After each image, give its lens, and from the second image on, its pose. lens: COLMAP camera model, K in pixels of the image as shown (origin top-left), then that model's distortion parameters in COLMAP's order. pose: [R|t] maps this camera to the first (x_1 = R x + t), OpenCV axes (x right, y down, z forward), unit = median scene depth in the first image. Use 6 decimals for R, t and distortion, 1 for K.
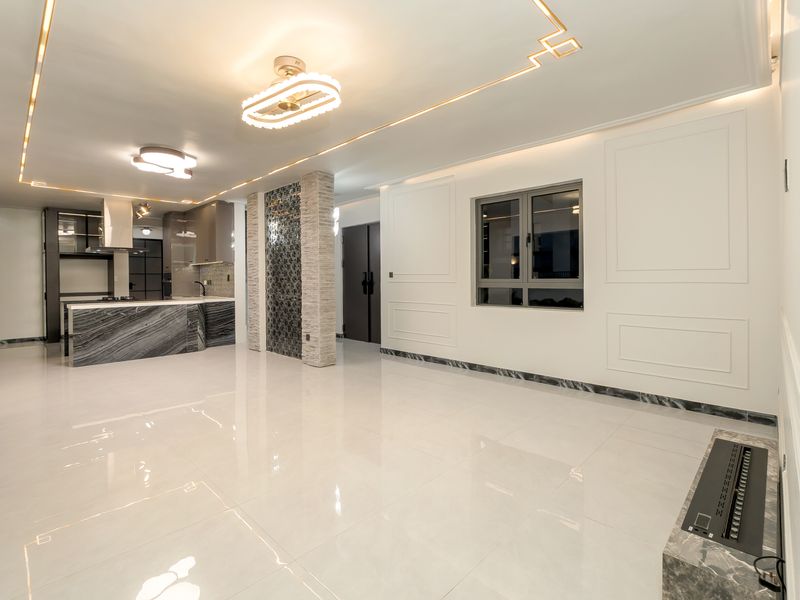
lens RADIAL K [[389.5, 0, 398.1], [0, 389.5, 276.5], [0, 0, 1]] dist [-0.012114, -0.000350]
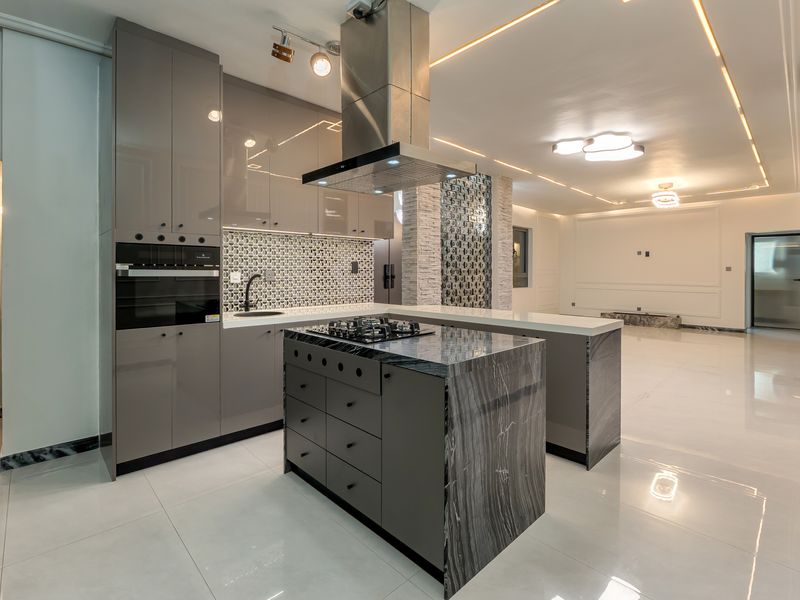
lens RADIAL K [[389.5, 0, 398.1], [0, 389.5, 276.5], [0, 0, 1]] dist [-0.012114, -0.000350]
pose [[0.038620, 0.001445, 0.999253, -1.354015], [-0.003513, 0.999993, -0.001310, 0.023042], [-0.999248, -0.003460, 0.038625, 1.265767]]
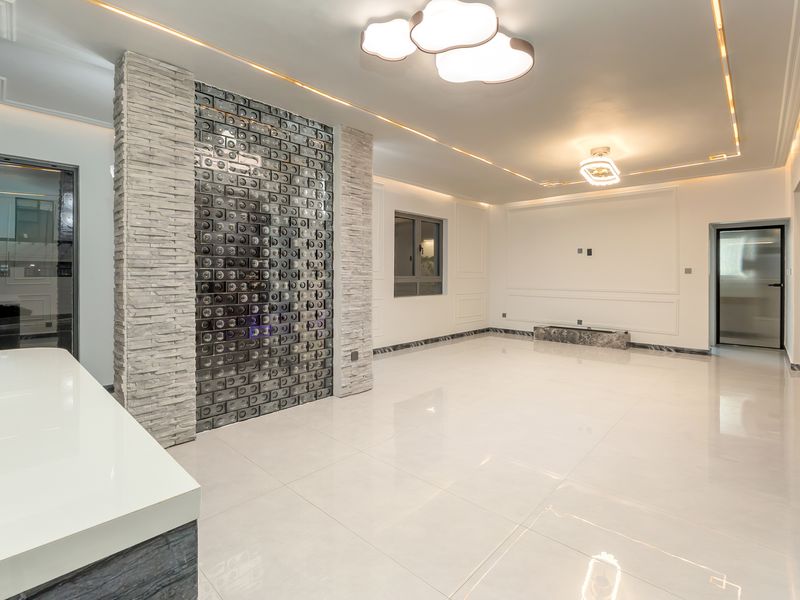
lens RADIAL K [[389.5, 0, 398.1], [0, 389.5, 276.5], [0, 0, 1]] dist [-0.012114, -0.000350]
pose [[-0.018852, 0.006952, 0.999798, -0.956497], [-0.004013, 0.999967, -0.007028, 0.015170], [-0.999814, -0.004144, -0.018823, 0.939042]]
